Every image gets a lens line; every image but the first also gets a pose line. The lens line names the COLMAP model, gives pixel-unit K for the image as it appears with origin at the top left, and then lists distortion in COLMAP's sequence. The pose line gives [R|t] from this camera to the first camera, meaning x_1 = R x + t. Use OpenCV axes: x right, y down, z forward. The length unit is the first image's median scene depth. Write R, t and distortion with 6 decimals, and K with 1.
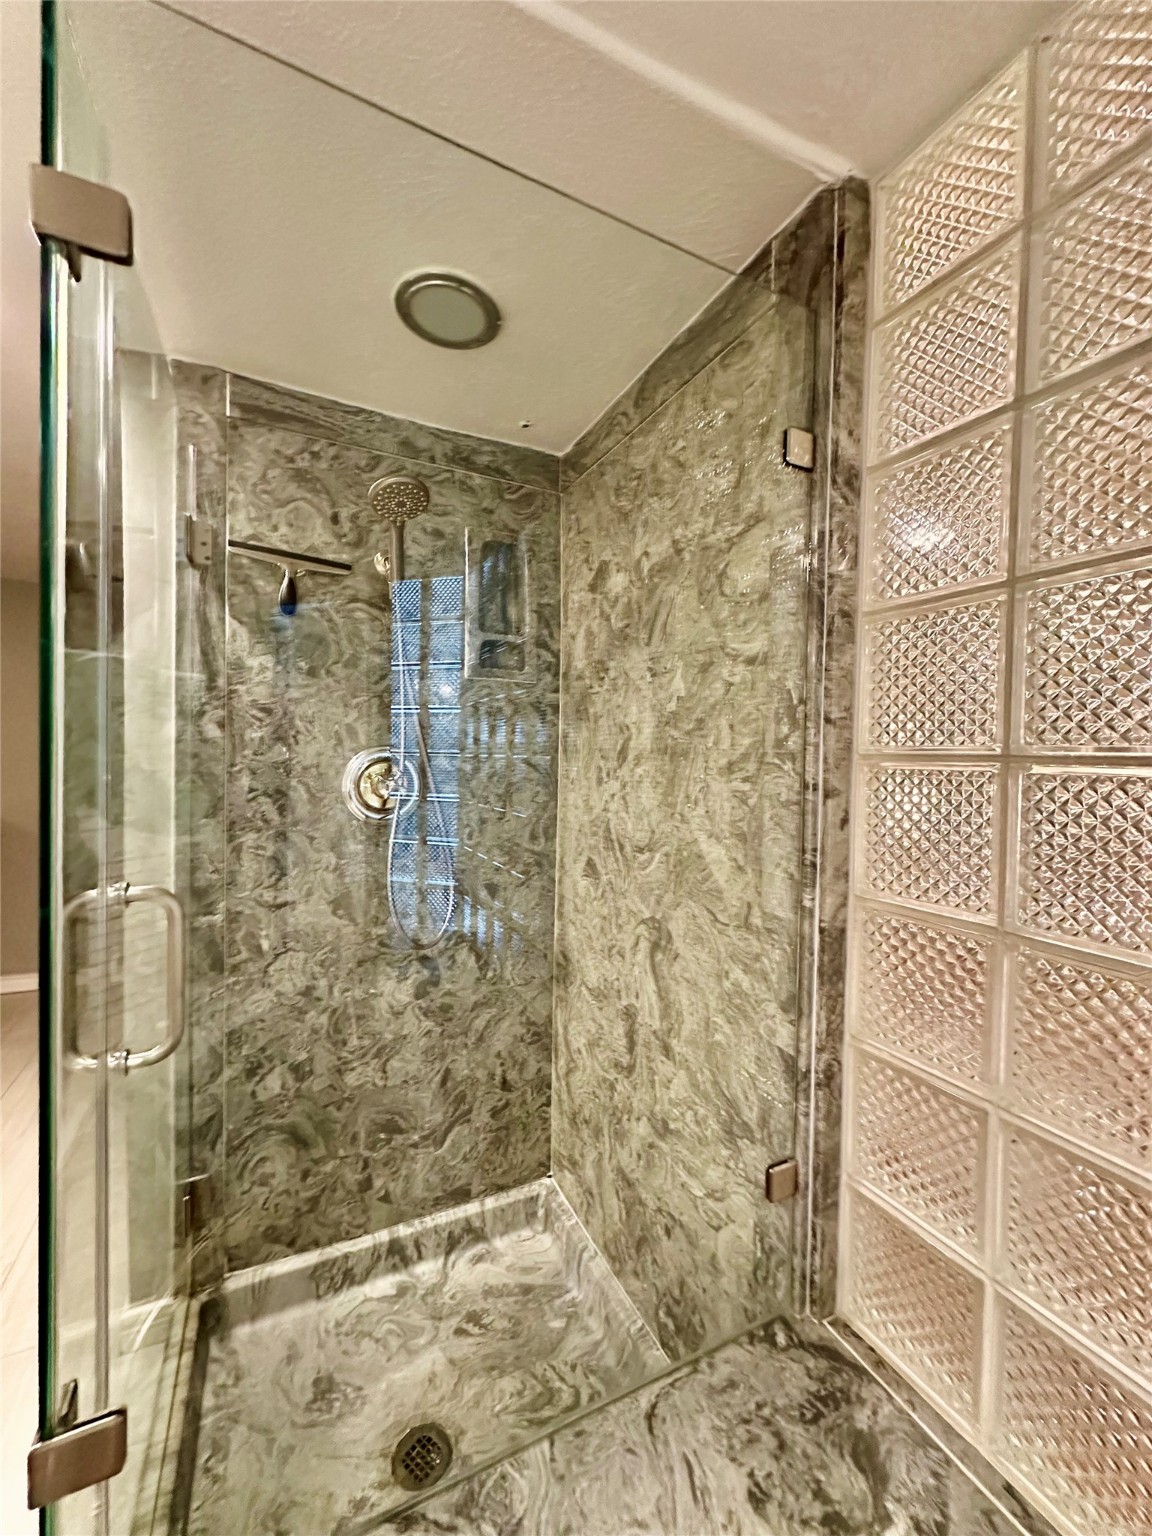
lens RADIAL K [[614.0, 0, 574.2], [0, 614.0, 766.7], [0, 0, 1]] dist [-0.003706, 0.000225]
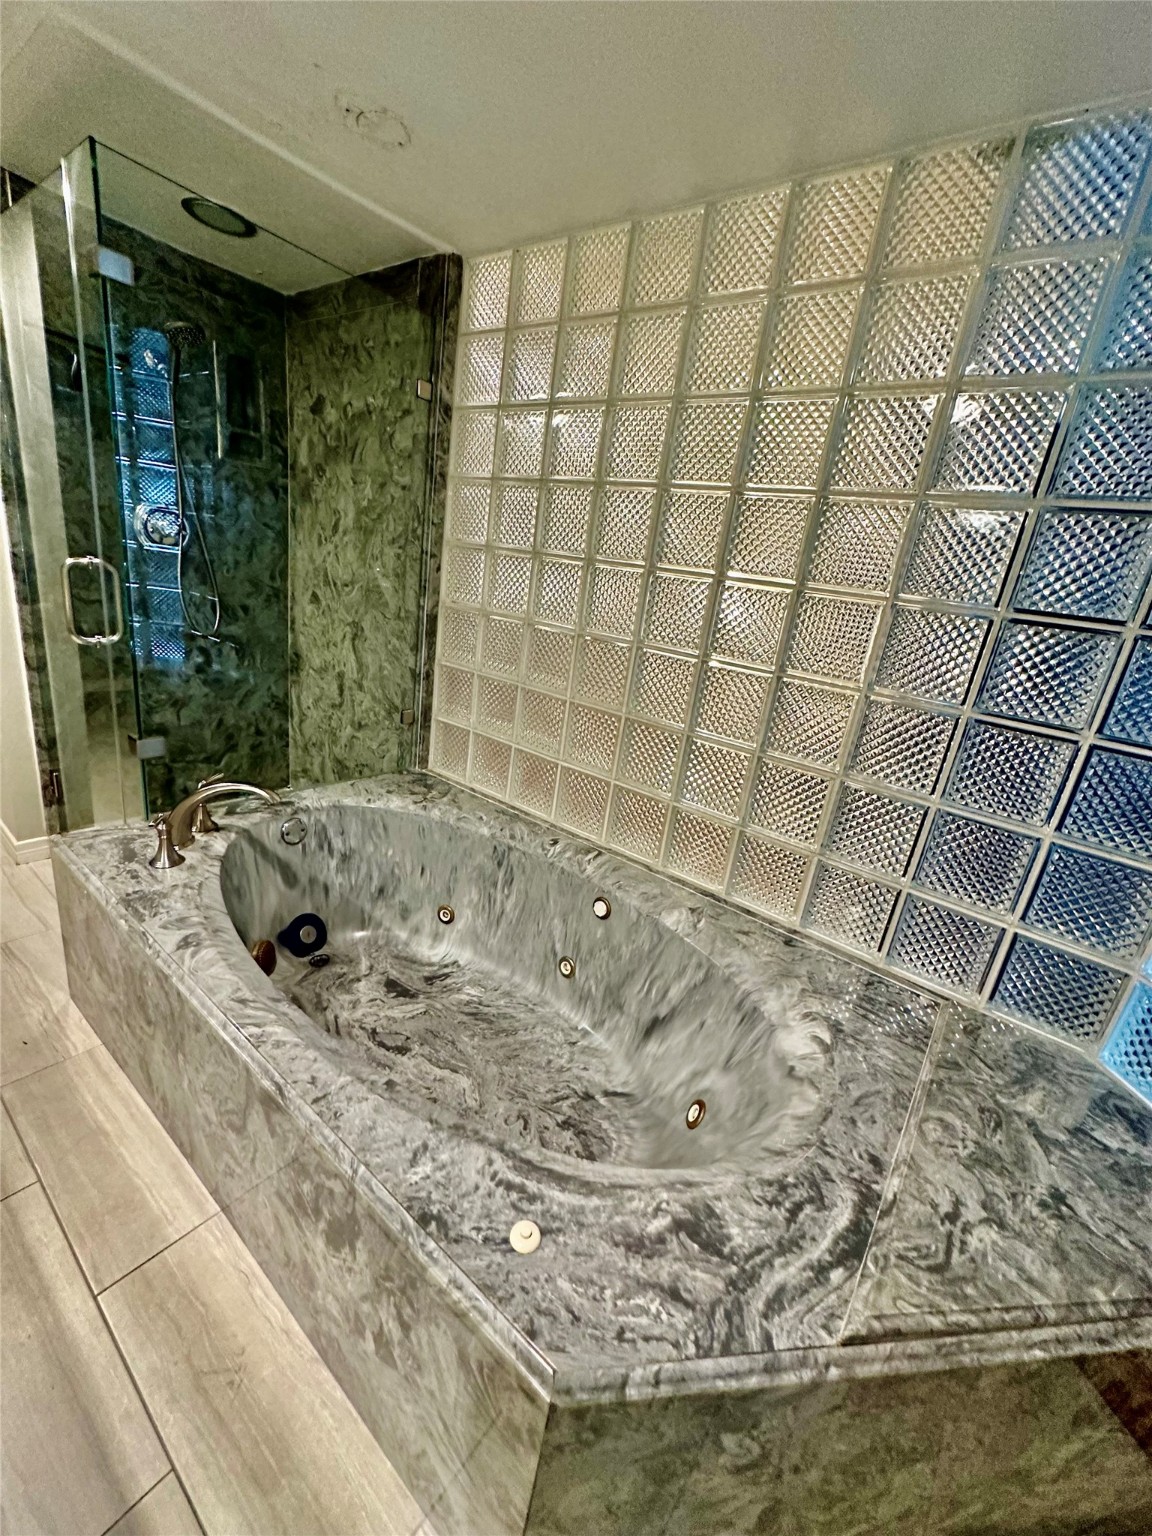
lens RADIAL K [[614.0, 0, 574.5], [0, 614.0, 763.8], [0, 0, 1]] dist [-0.003706, 0.000225]
pose [[0.892109, -0.037426, 0.450268, -0.139377], [-0.106923, 0.950768, 0.290873, 0.042719], [-0.438987, -0.307635, 0.844187, -1.084757]]
